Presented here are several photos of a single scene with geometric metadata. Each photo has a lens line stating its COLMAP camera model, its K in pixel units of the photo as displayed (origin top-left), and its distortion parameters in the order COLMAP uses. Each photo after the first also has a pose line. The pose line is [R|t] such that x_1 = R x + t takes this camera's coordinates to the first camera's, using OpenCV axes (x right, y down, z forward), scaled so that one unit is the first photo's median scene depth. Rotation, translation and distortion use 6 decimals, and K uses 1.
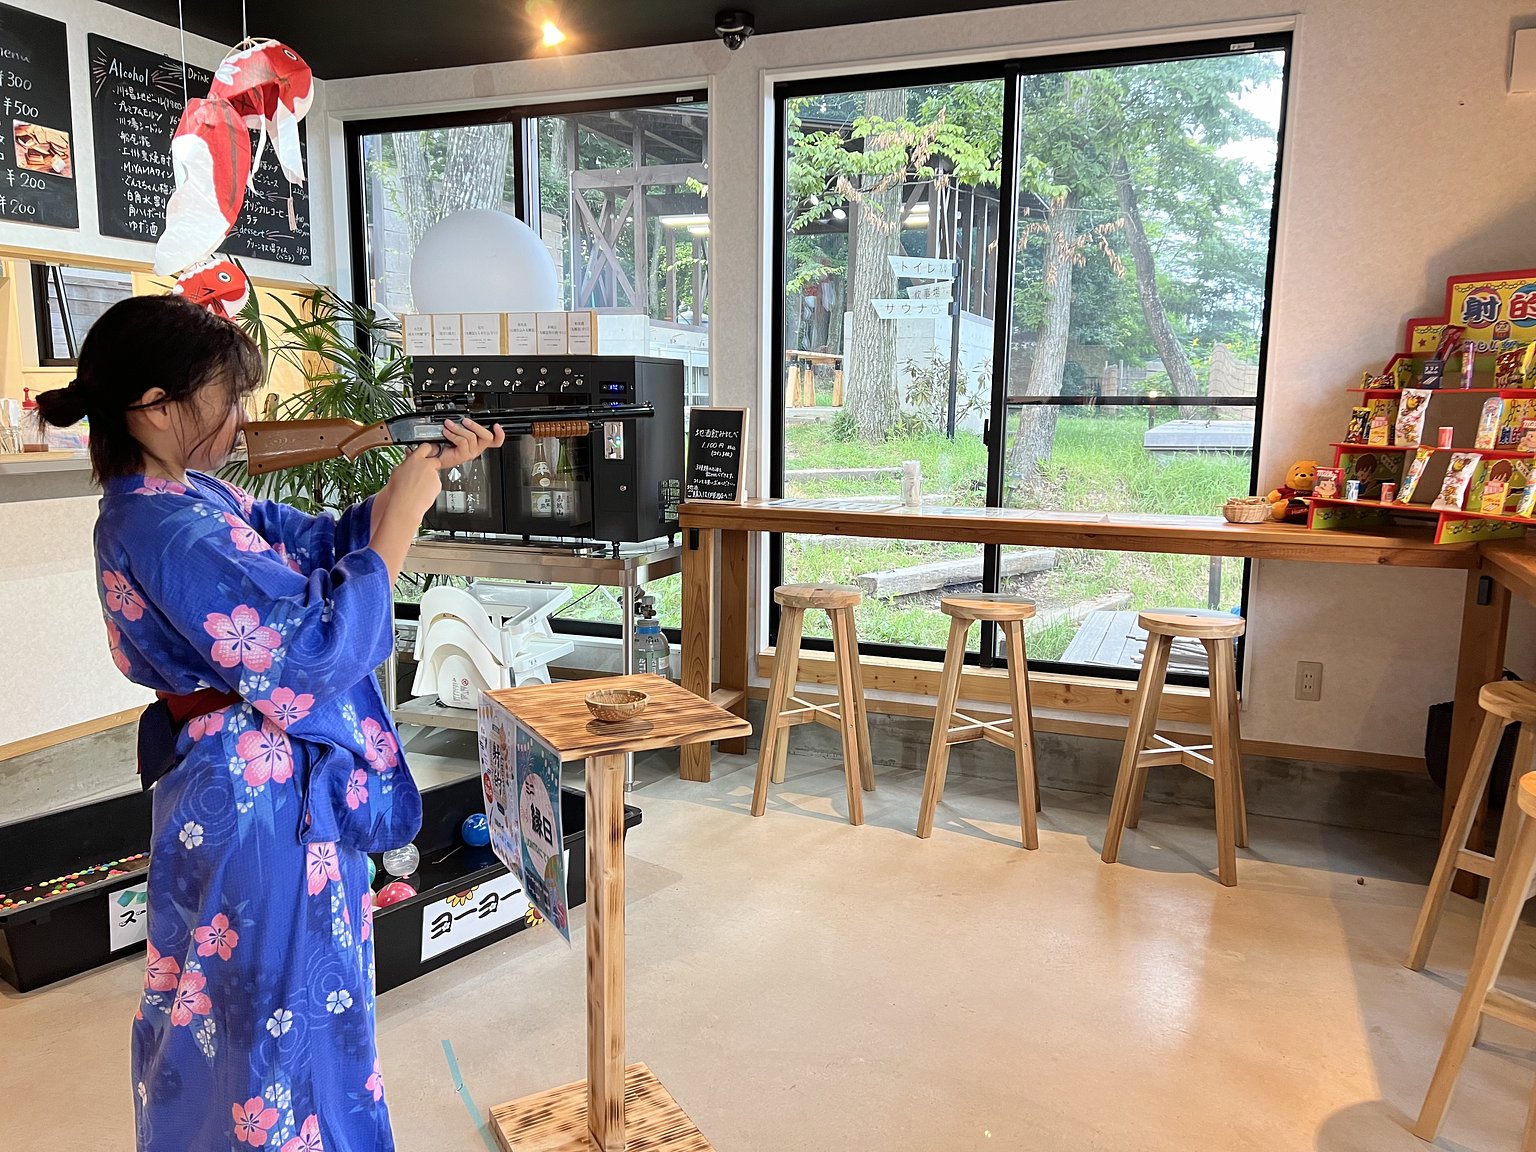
lens RADIAL K [[1169.6, 0, 767.2], [0, 1169.6, 579.7], [0, 0, 1]] dist [0.048995, -0.041639]
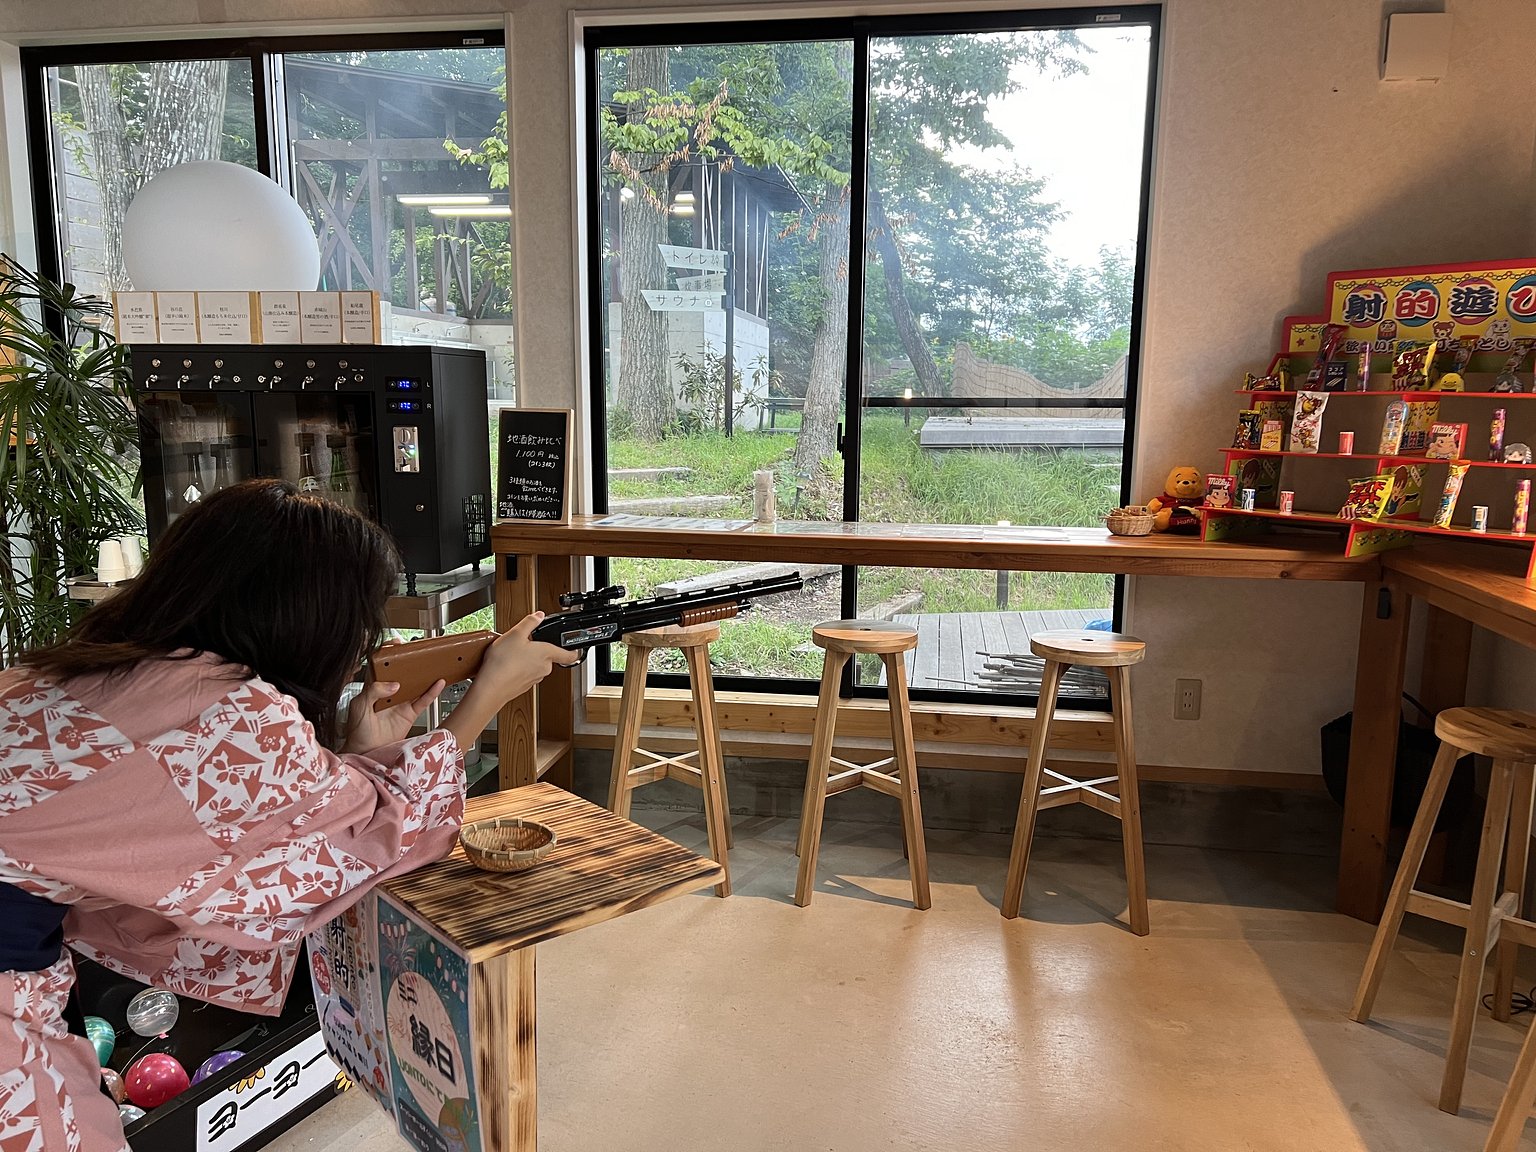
lens RADIAL K [[1169.6, 0, 770.2], [0, 1169.6, 581.2], [0, 0, 1]] dist [0.048995, -0.041639]
pose [[0.975752, -0.033507, 0.216299, -0.066867], [0.032220, 0.999436, 0.009475, -0.027786], [-0.216494, -0.002277, 0.976281, 0.149542]]
